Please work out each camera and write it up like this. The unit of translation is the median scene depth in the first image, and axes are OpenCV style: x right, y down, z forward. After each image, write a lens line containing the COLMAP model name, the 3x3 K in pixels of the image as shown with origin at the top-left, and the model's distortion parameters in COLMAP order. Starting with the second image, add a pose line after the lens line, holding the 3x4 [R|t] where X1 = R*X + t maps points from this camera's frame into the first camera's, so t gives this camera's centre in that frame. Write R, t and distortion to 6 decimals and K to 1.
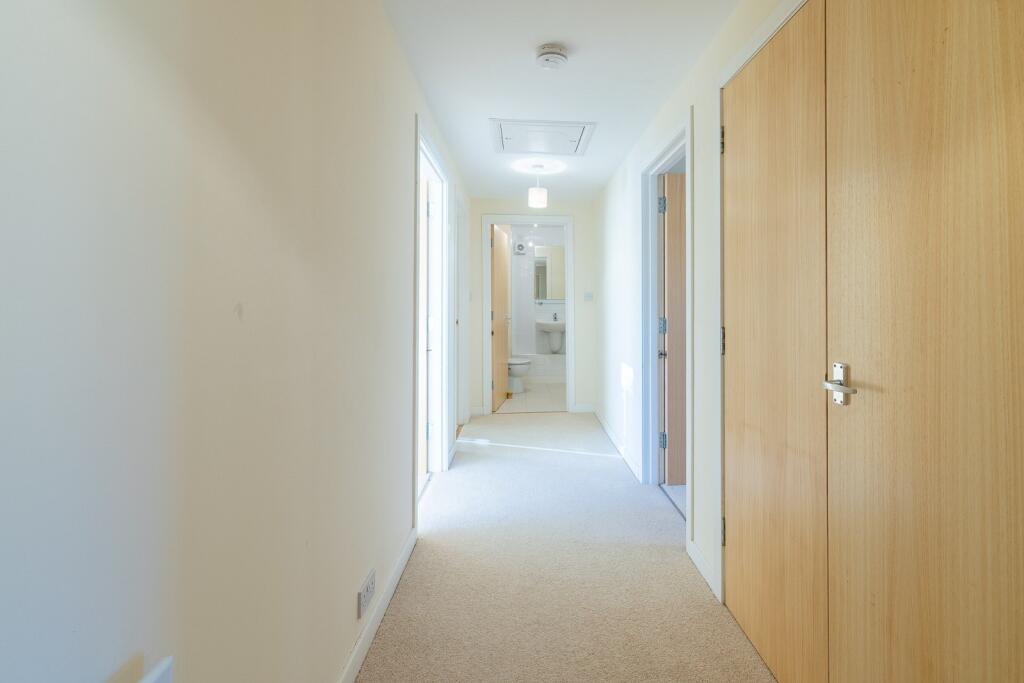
lens RADIAL K [[456.7, 0, 513.5], [0, 456.7, 307.1], [0, 0, 1]] dist [0.000407, -0.000045]
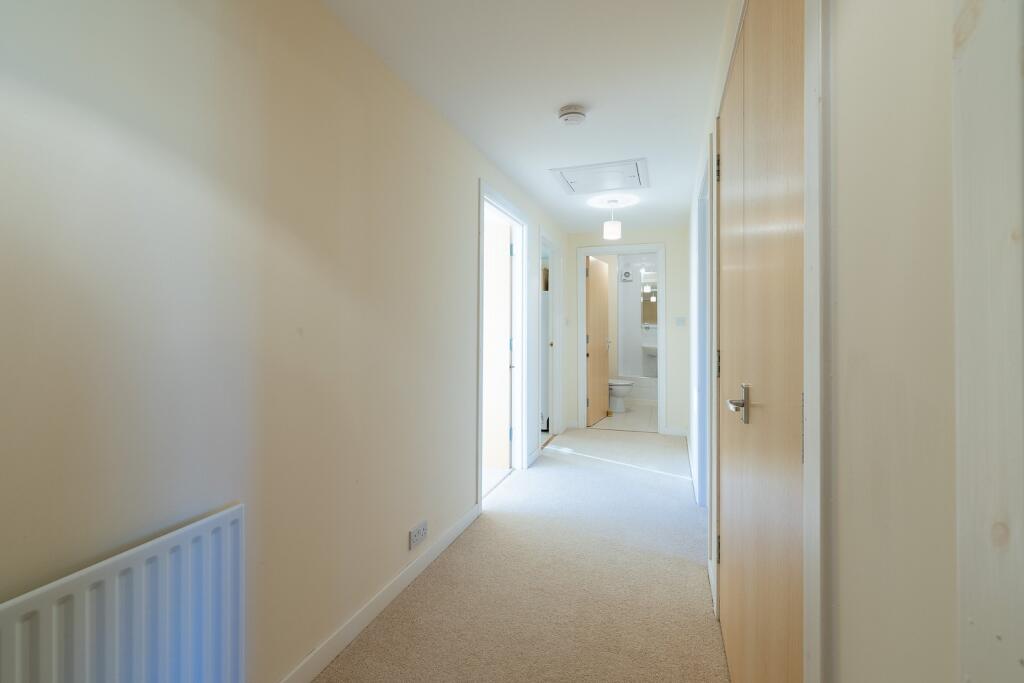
lens RADIAL K [[446.2, 0, 504.9], [0, 446.2, 333.0], [0, 0, 1]] dist [-0.000712, -0.000126]
pose [[0.905952, 0.004234, -0.423359, 0.266902], [-0.003220, 0.999990, 0.003110, 0.001755], [0.423368, -0.001454, 0.905957, -0.066518]]
